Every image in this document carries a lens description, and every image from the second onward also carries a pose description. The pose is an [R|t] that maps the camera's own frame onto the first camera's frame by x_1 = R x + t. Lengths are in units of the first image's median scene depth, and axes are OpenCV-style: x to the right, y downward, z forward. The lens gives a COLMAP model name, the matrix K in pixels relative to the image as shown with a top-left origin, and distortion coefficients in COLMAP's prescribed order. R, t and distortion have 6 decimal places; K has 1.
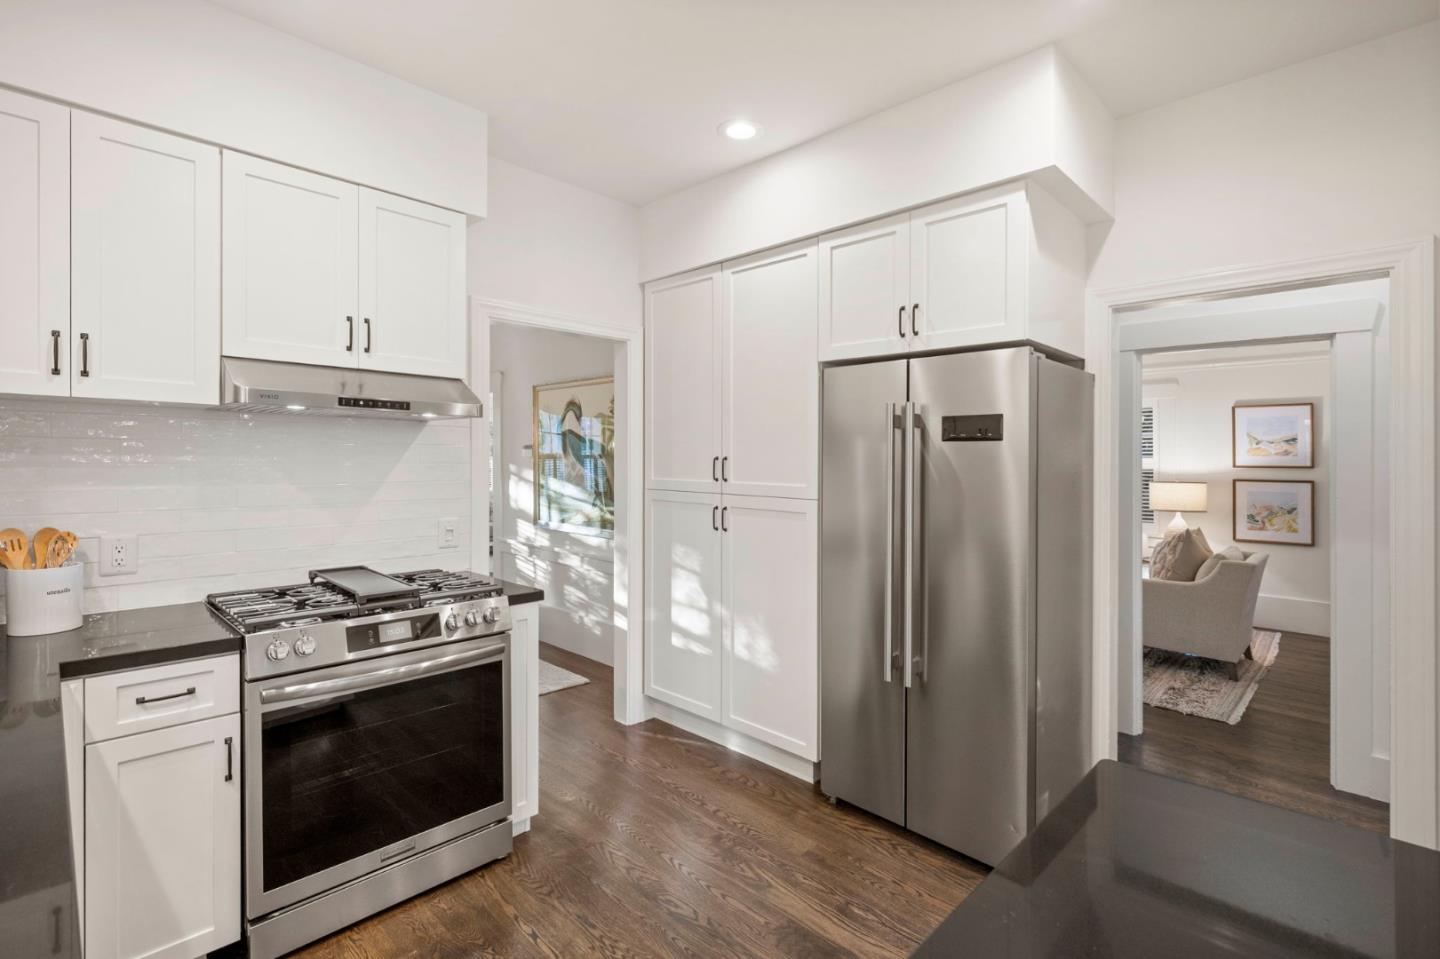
lens RADIAL K [[664.2, 0, 720.0], [0, 664.2, 479.5], [0, 0, 1]] dist [-0.000284, 0.000046]
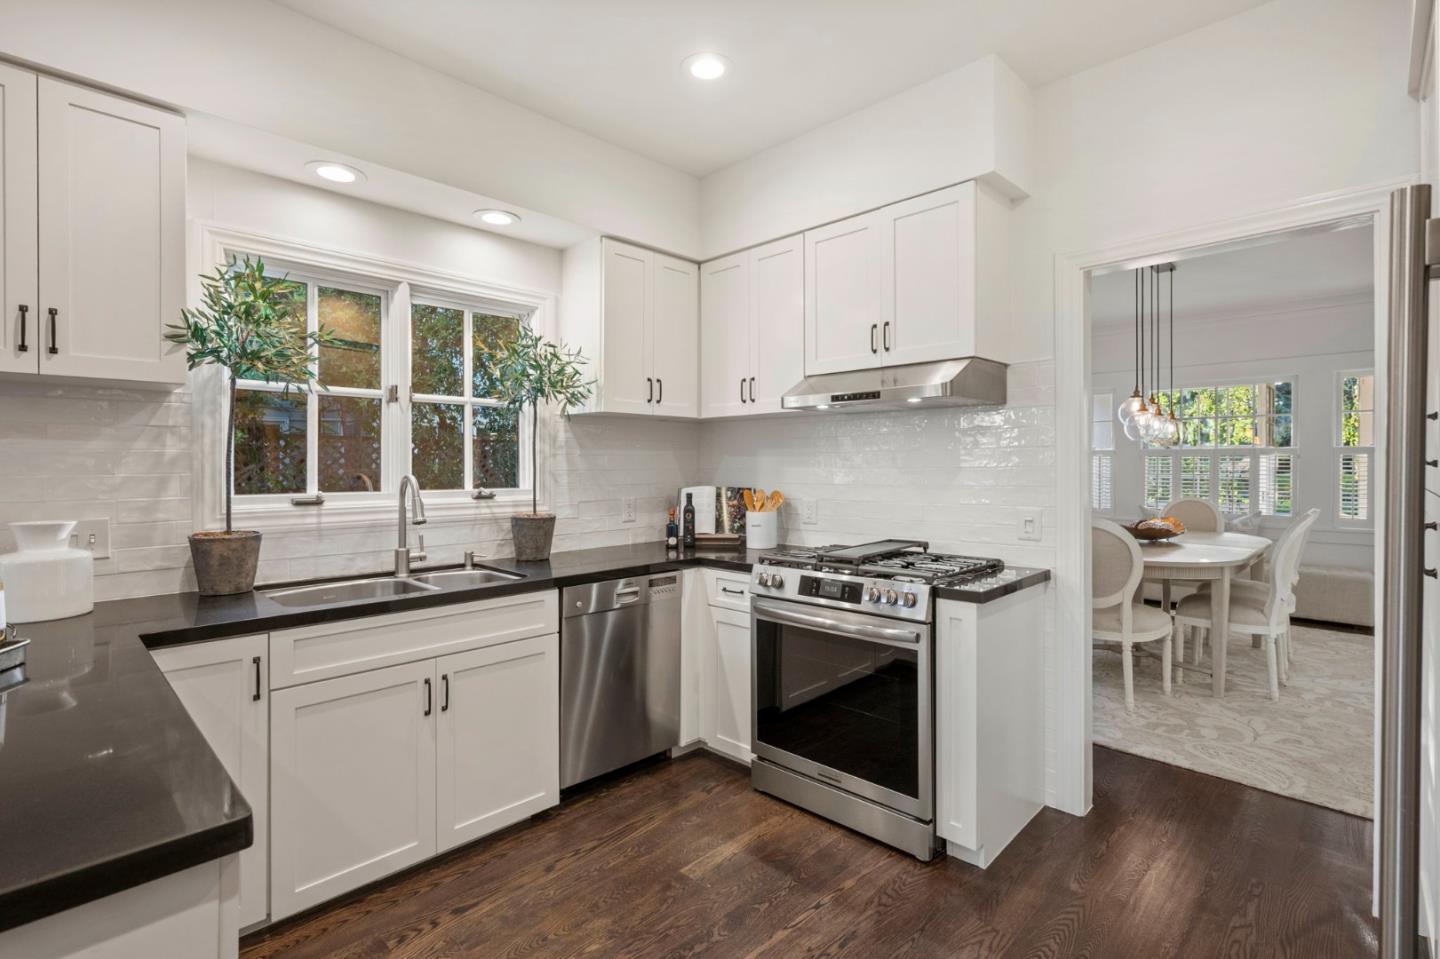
lens RADIAL K [[673.0, 0, 715.4], [0, 673.0, 470.5], [0, 0, 1]] dist [-0.000265, -0.000134]
pose [[-0.000763, 0.007048, -0.999975, 0.722325], [-0.006296, 0.999955, 0.007053, 0.010408], [0.999980, 0.006301, -0.000719, 0.807750]]
